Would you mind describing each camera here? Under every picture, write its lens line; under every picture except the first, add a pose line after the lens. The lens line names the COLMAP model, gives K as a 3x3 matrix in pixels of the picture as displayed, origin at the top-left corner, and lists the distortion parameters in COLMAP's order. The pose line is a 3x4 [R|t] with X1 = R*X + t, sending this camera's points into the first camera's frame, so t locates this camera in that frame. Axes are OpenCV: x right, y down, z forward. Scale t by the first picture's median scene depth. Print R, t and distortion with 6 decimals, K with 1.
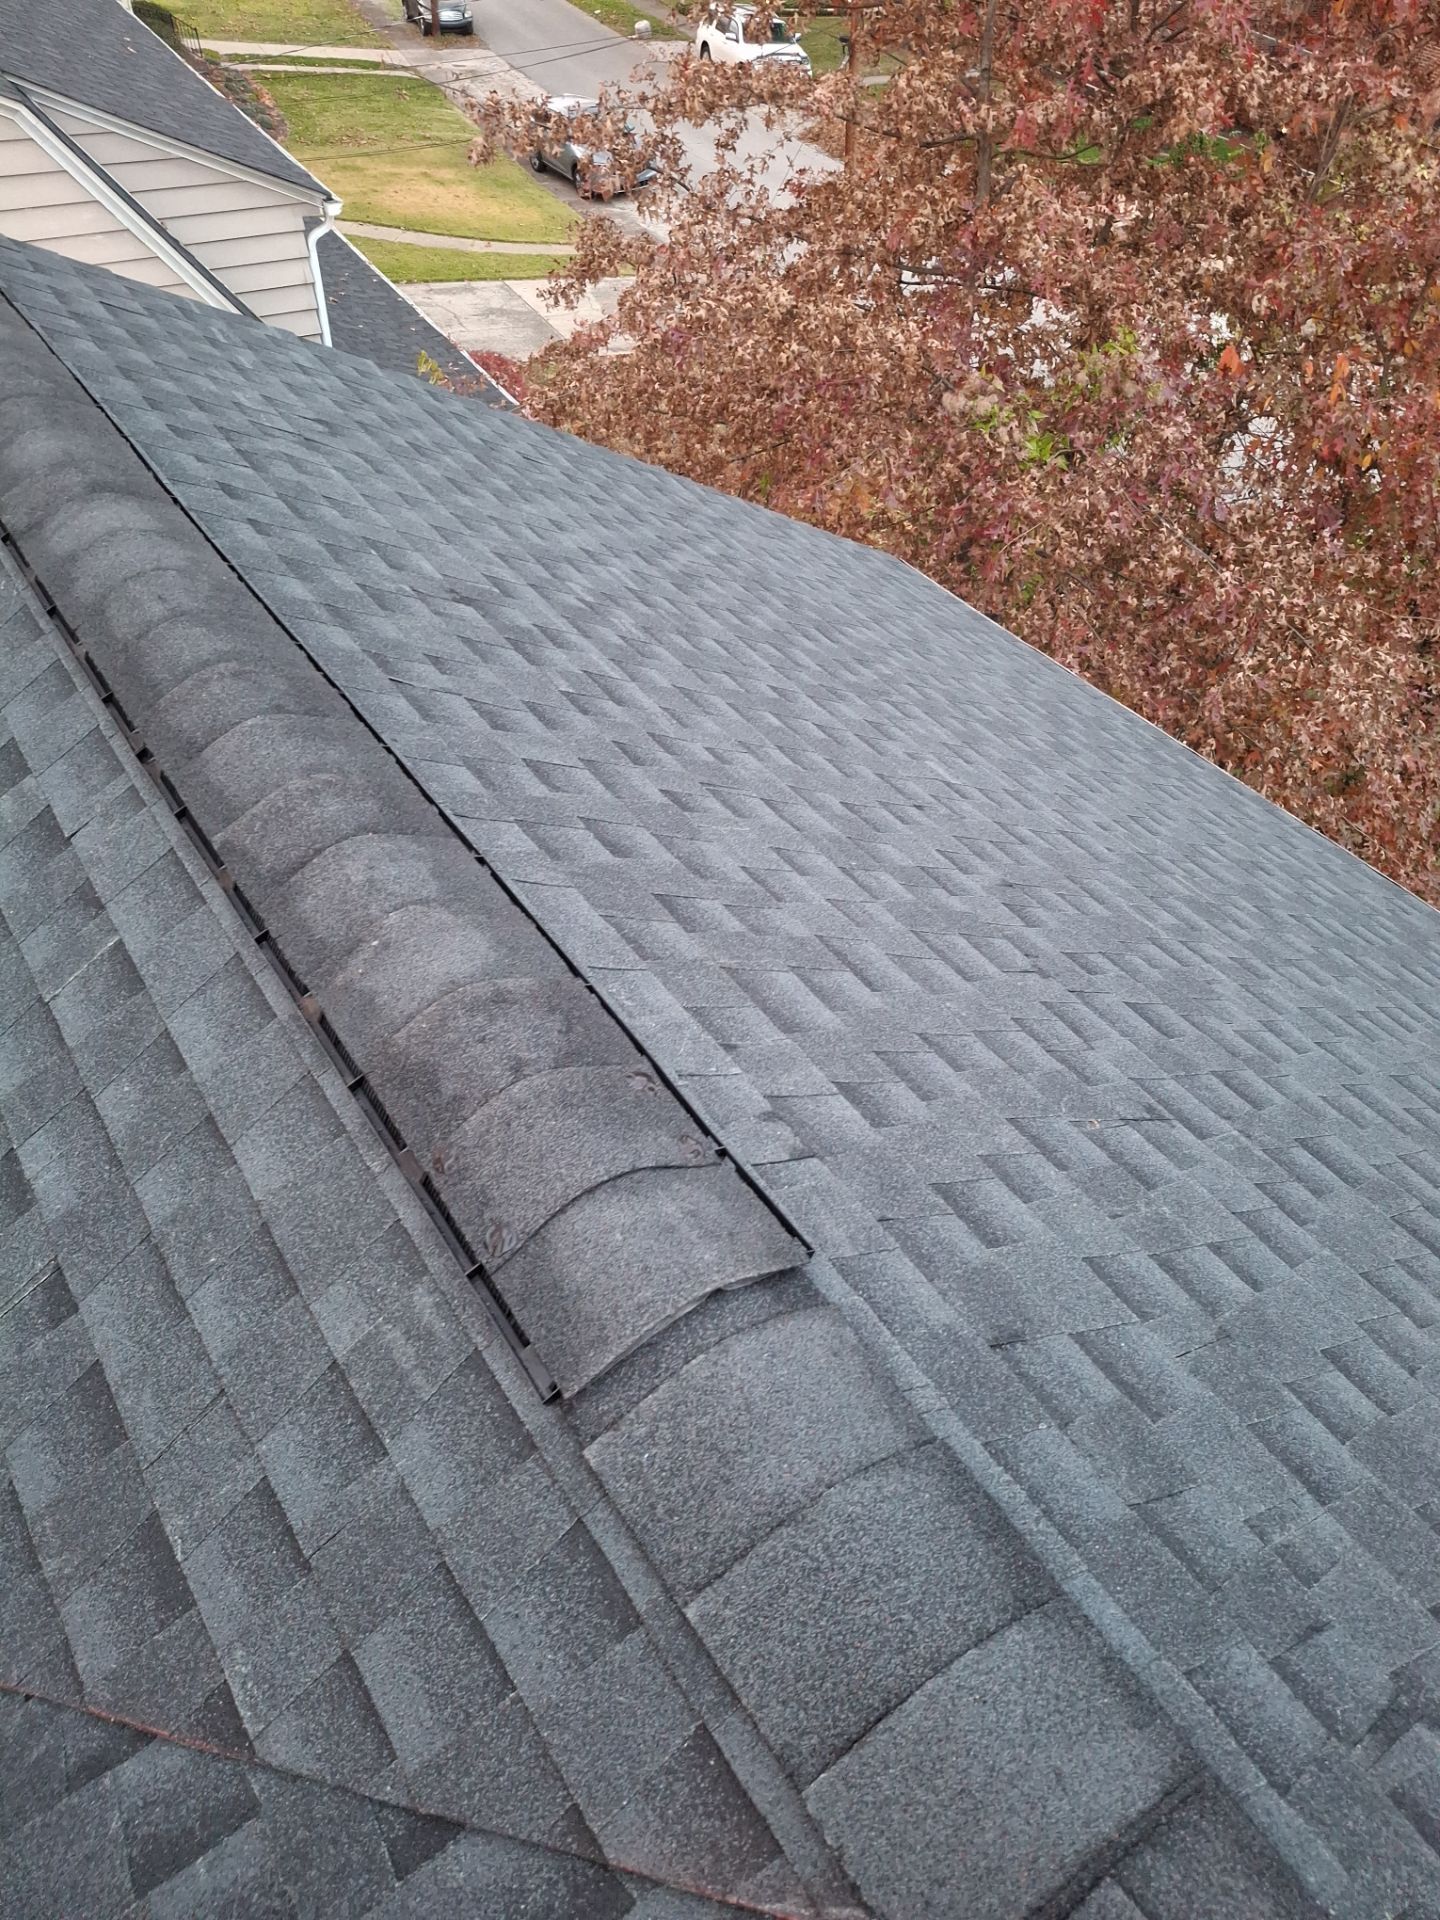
lens RADIAL K [[1430.8, 0, 726.0], [0, 1430.8, 931.9], [0, 0, 1]] dist [0.094041, -0.182700]
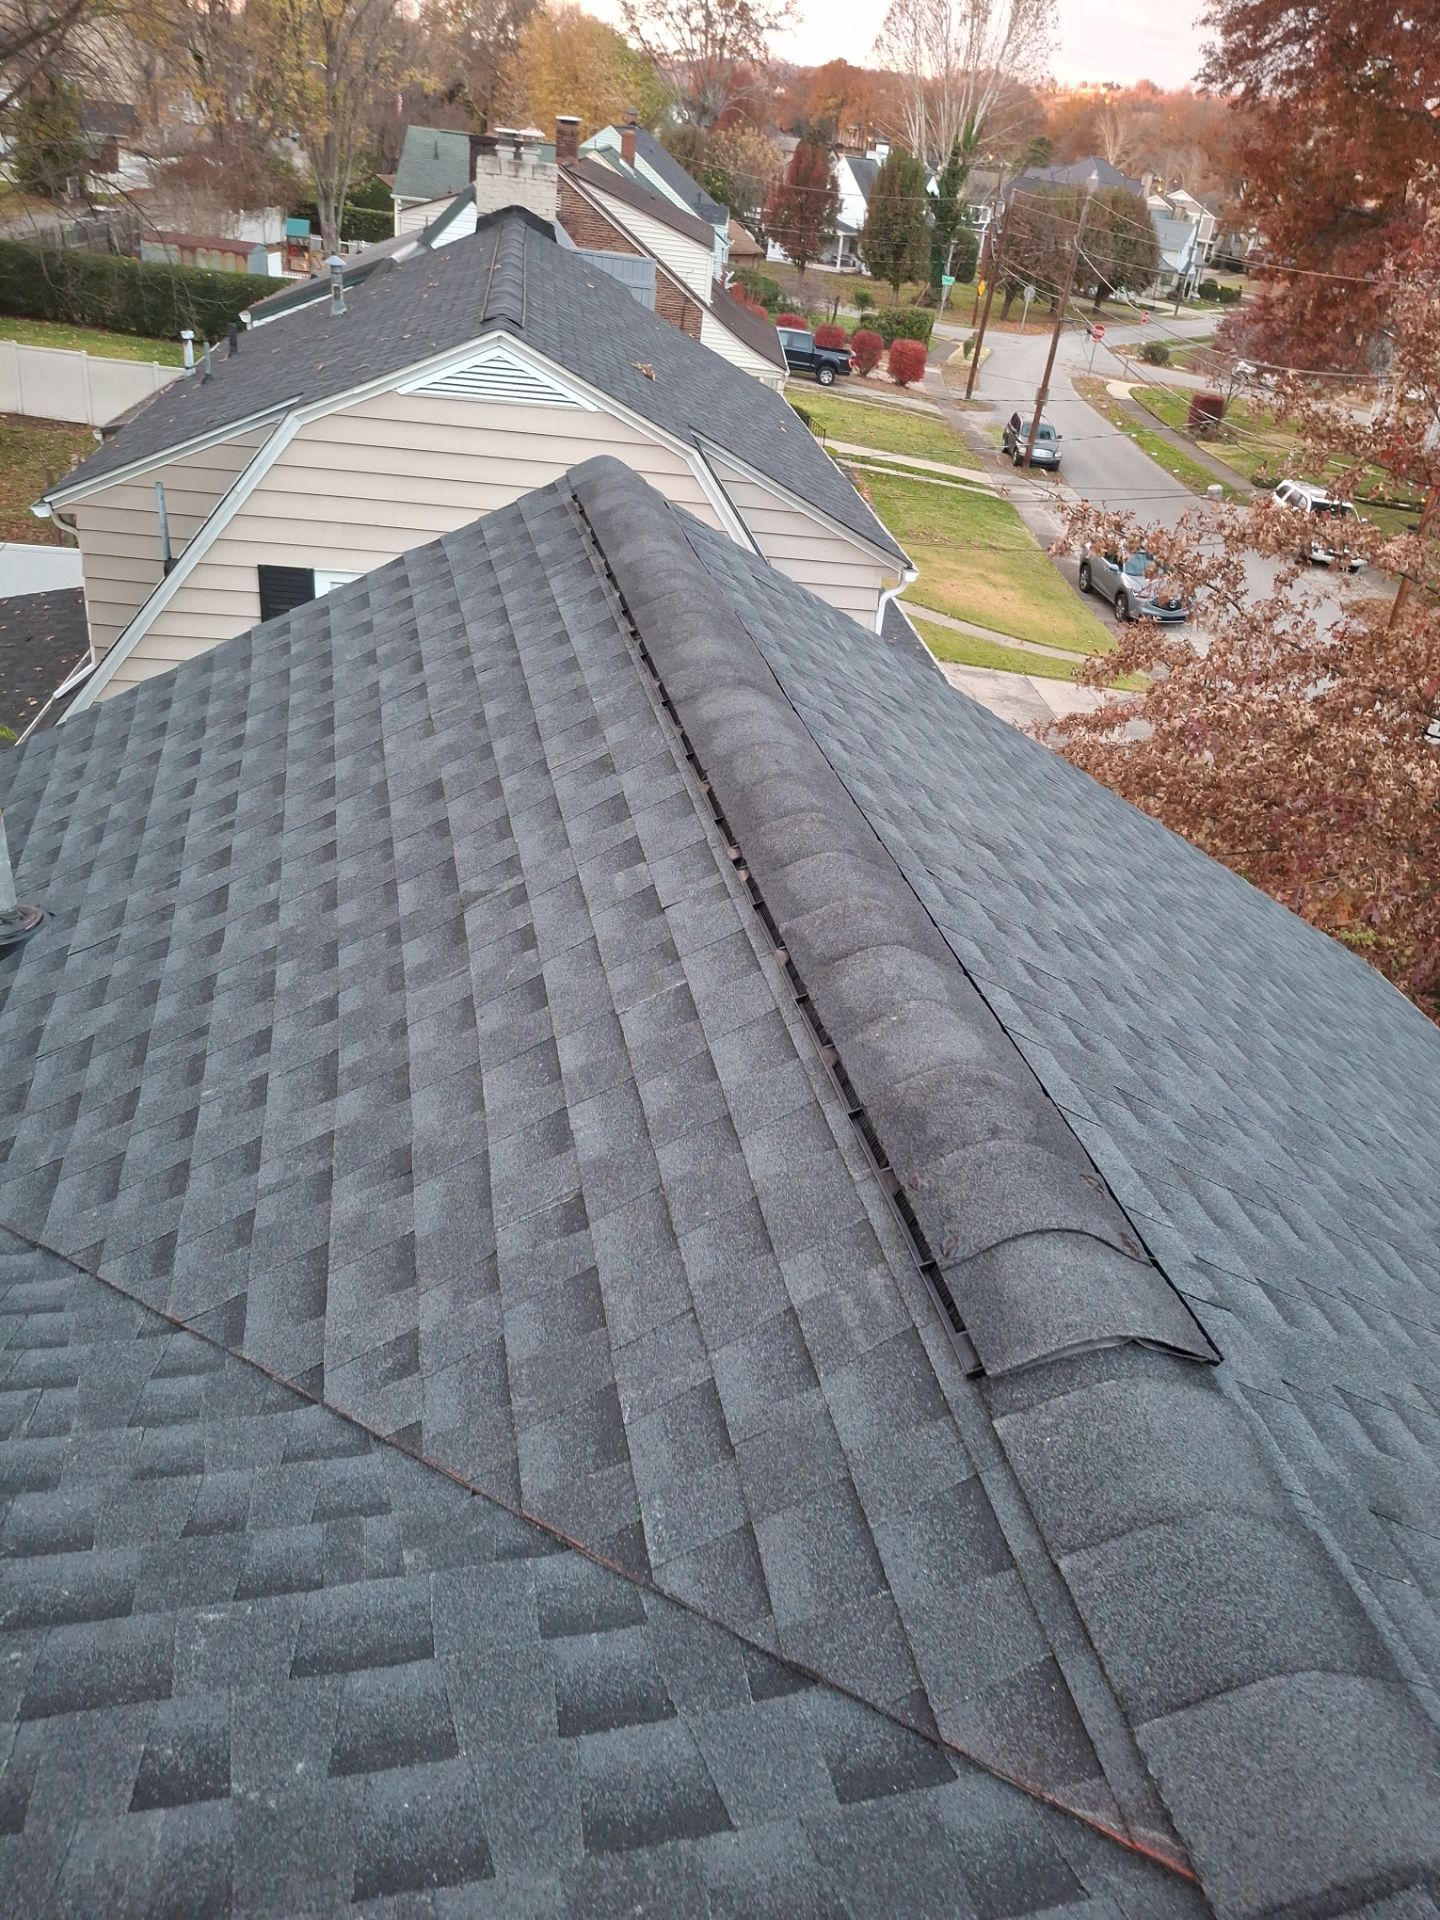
lens RADIAL K [[1430.8, 0, 726.0], [0, 1430.8, 931.9], [0, 0, 1]] dist [0.094041, -0.182700]
pose [[0.924890, 0.248206, -0.288048, -0.032909], [-0.310856, 0.929839, -0.196896, 0.158956], [0.218967, 0.271649, 0.937155, -0.133172]]
